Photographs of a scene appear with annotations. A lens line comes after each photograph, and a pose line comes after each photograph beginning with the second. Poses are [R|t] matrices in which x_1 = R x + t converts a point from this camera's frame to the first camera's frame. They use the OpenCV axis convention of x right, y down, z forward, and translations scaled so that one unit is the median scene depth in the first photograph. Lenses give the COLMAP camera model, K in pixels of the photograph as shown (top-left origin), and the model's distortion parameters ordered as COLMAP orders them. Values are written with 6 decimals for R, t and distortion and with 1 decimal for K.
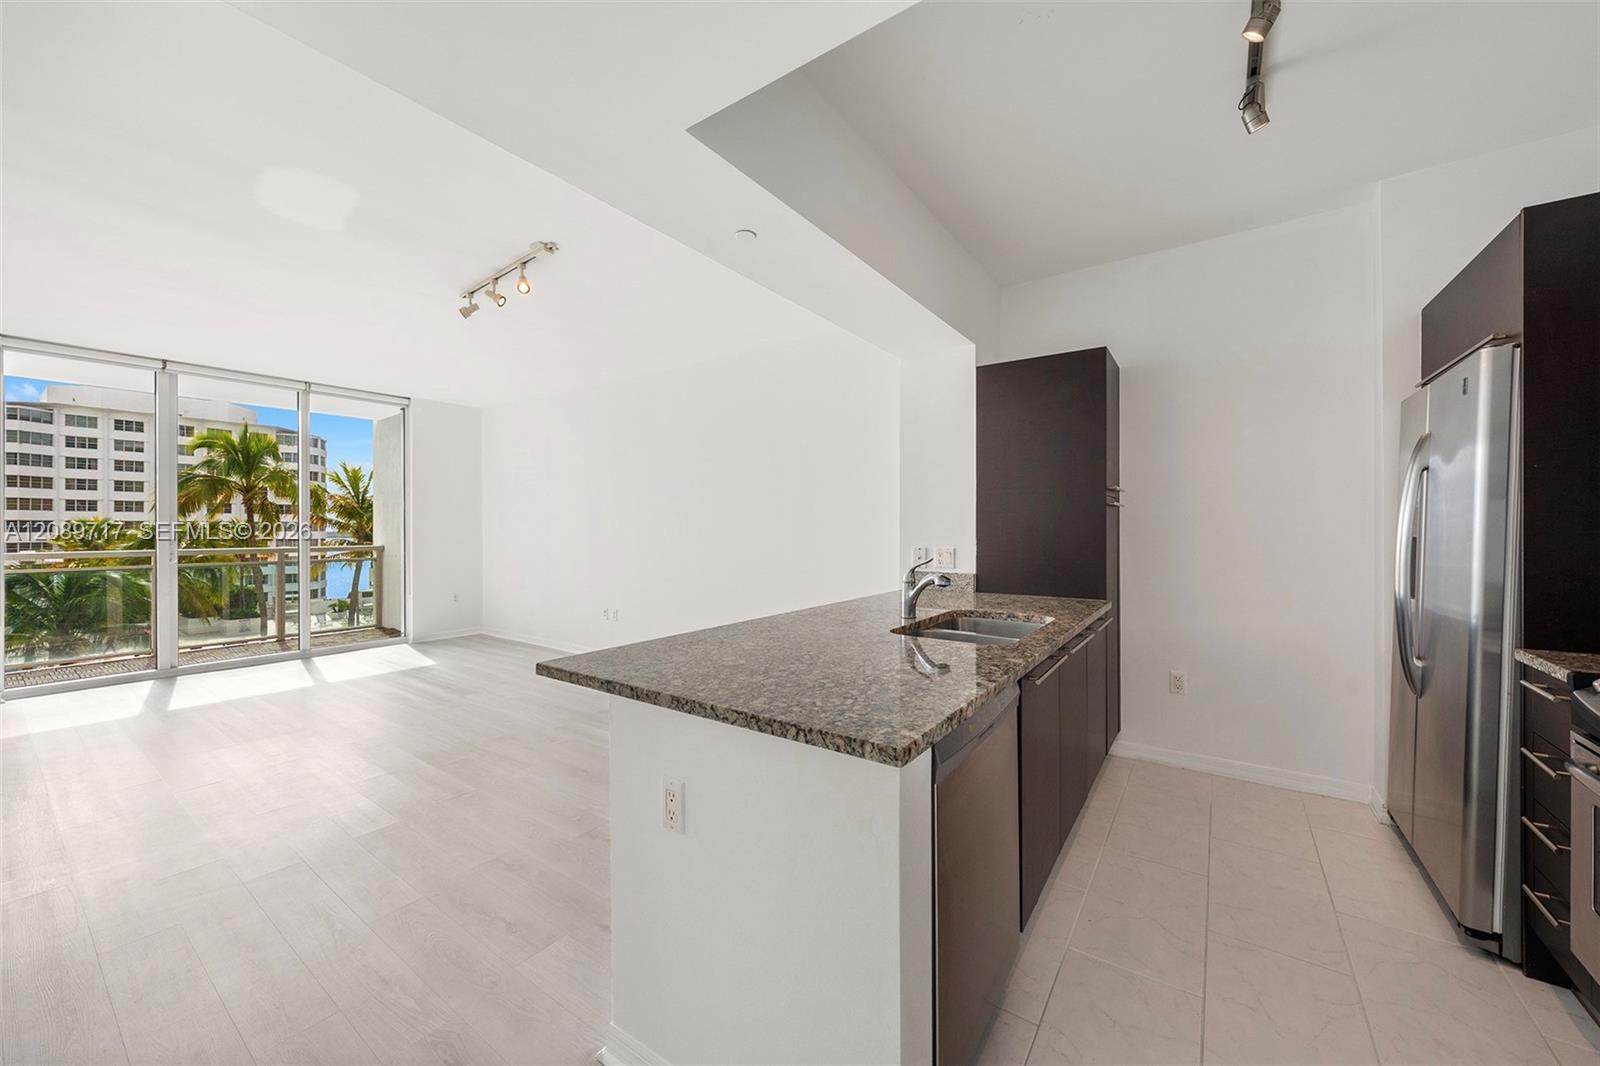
lens RADIAL K [[599.0, 0, 790.7], [0, 599.0, 527.5], [0, 0, 1]] dist [-0.003429, 0.001002]
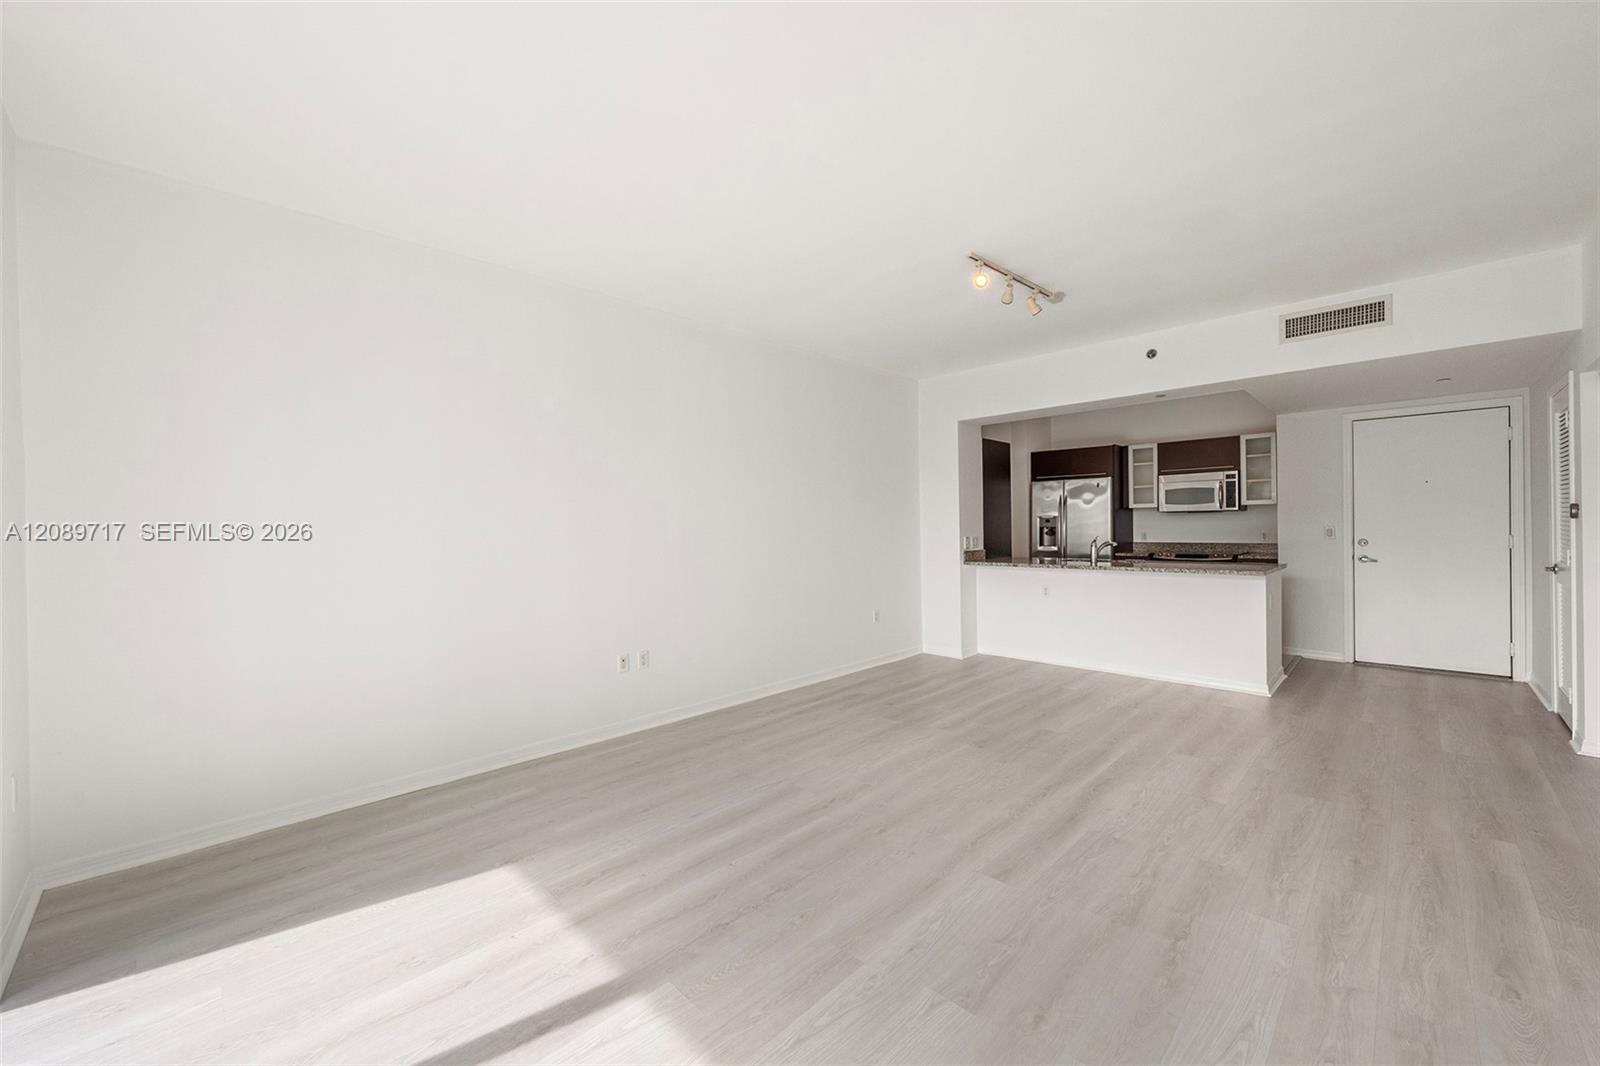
lens RADIAL K [[623.2, 0, 786.5], [0, 623.2, 531.5], [0, 0, 1]] dist [-0.003353, -0.000415]
pose [[0.159780, -0.008246, 0.987118, -1.084630], [0.014707, 0.999874, 0.005972, 0.000795], [-0.987043, 0.013564, 0.159881, 0.827443]]
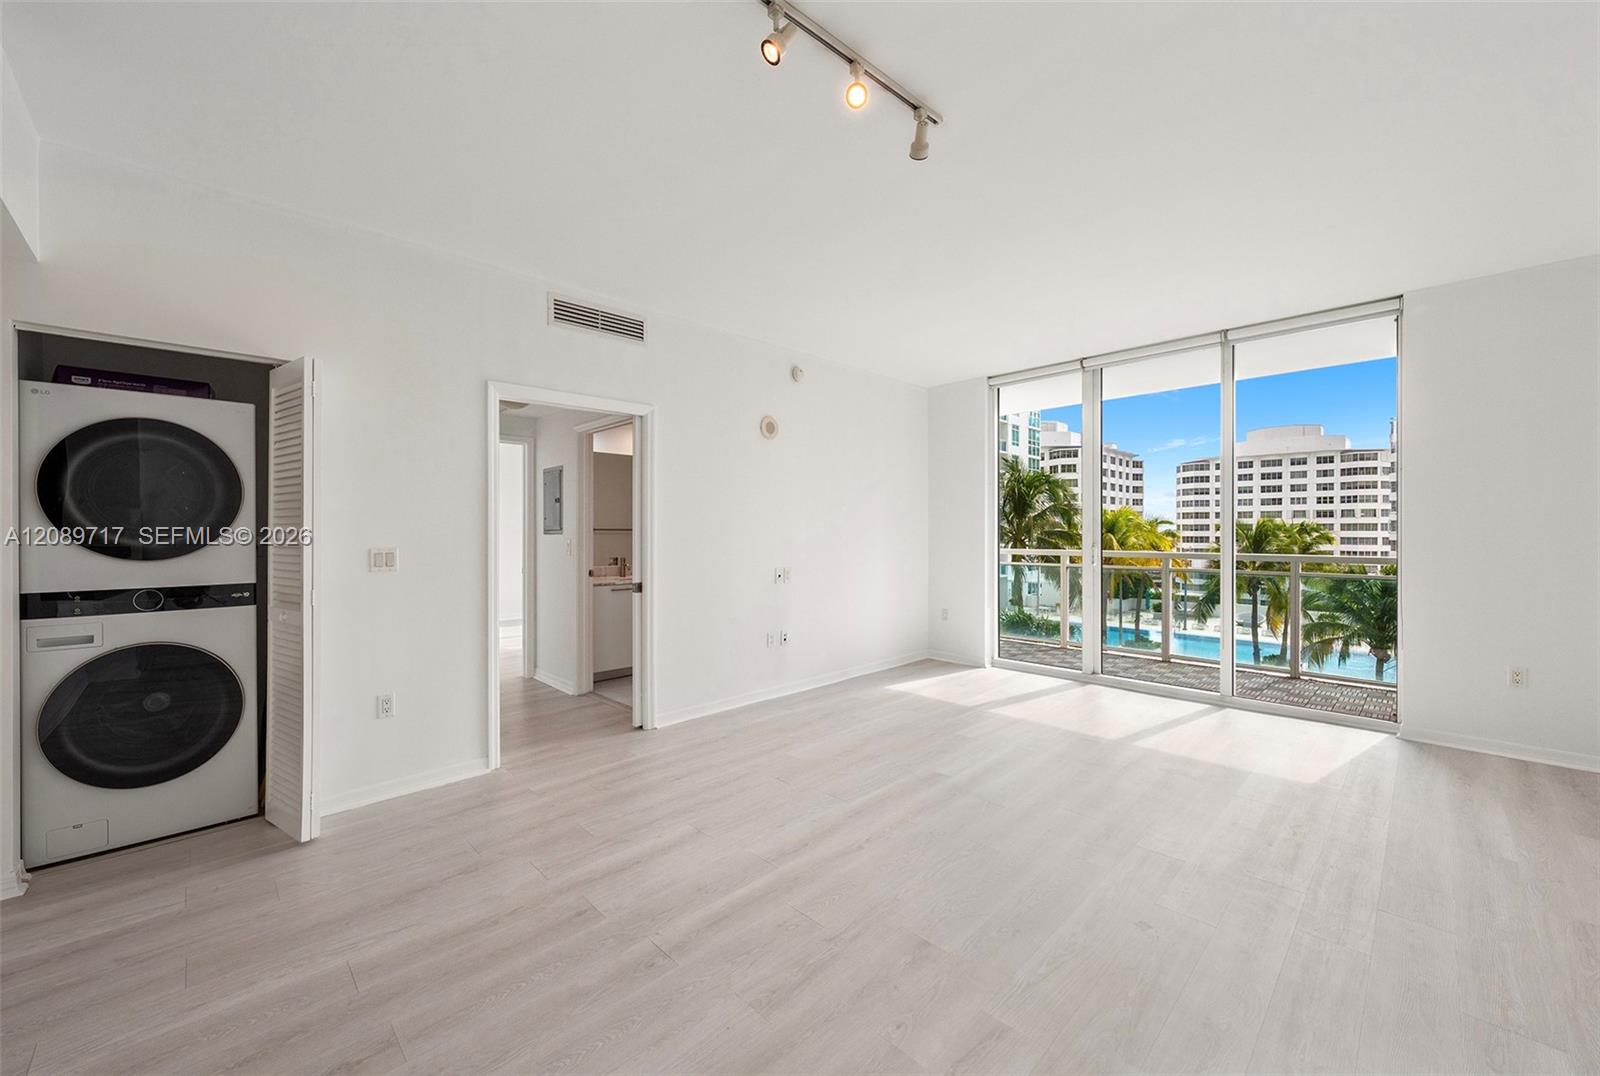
lens RADIAL K [[623.2, 0, 778.5], [0, 623.2, 531.0], [0, 0, 1]] dist [-0.003353, -0.000415]
pose [[-0.181461, 0.002862, -0.983394, 0.043629], [0.003640, 0.999991, 0.002238, -0.002098], [0.983391, -0.003173, -0.181470, 0.707116]]
